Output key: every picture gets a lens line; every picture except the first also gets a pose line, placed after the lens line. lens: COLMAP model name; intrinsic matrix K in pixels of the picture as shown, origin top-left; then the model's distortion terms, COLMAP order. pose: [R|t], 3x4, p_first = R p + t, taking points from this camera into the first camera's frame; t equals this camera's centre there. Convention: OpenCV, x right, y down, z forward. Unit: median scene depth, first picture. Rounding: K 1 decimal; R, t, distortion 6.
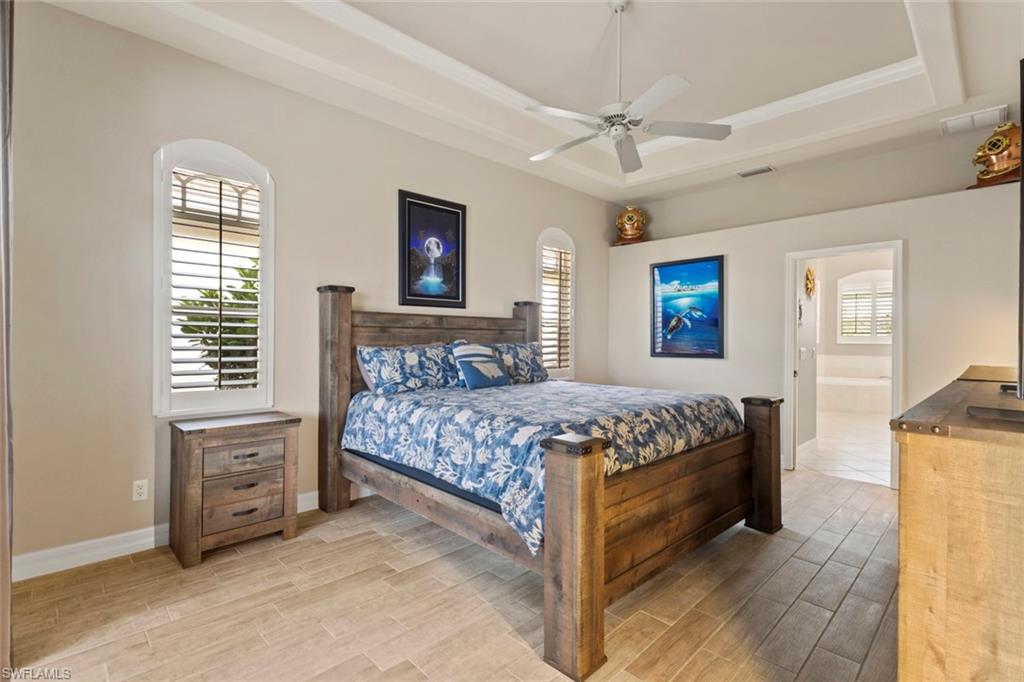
lens RADIAL K [[481.4, 0, 512.0], [0, 481.4, 341.0], [0, 0, 1]] dist [0.024948, 0.000060]
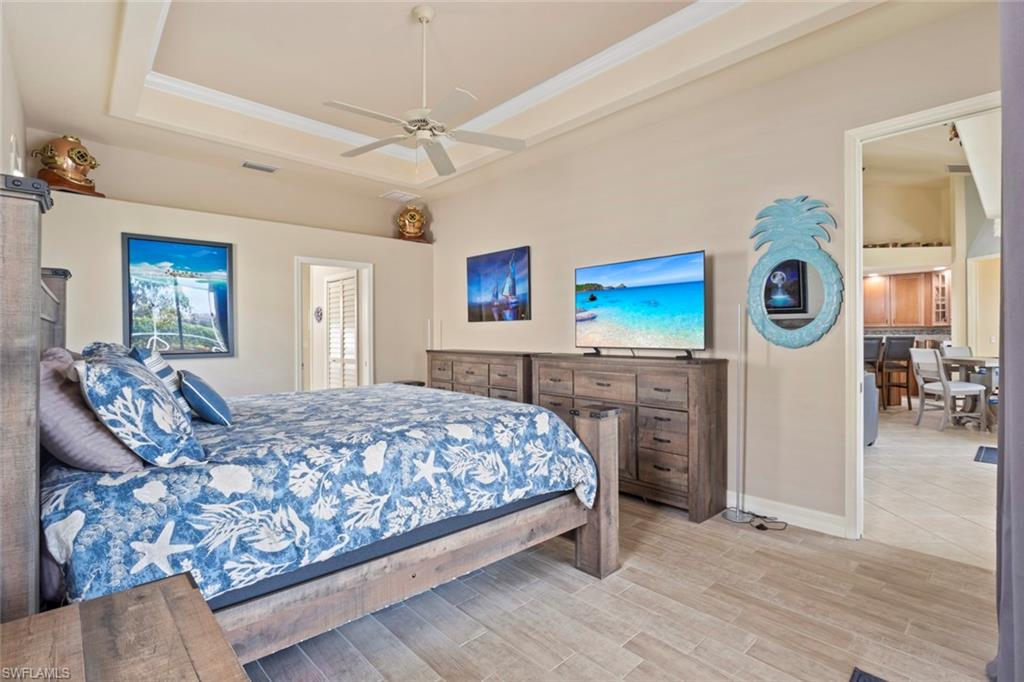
lens RADIAL K [[487.5, 0, 512.0], [0, 487.5, 341.0], [0, 0, 1]] dist [-0.003126, 0.000038]
pose [[0.028295, -0.021038, 0.999378, -0.548398], [0.015161, 0.999673, 0.020615, -0.006584], [-0.999485, 0.014568, 0.028605, 0.531364]]
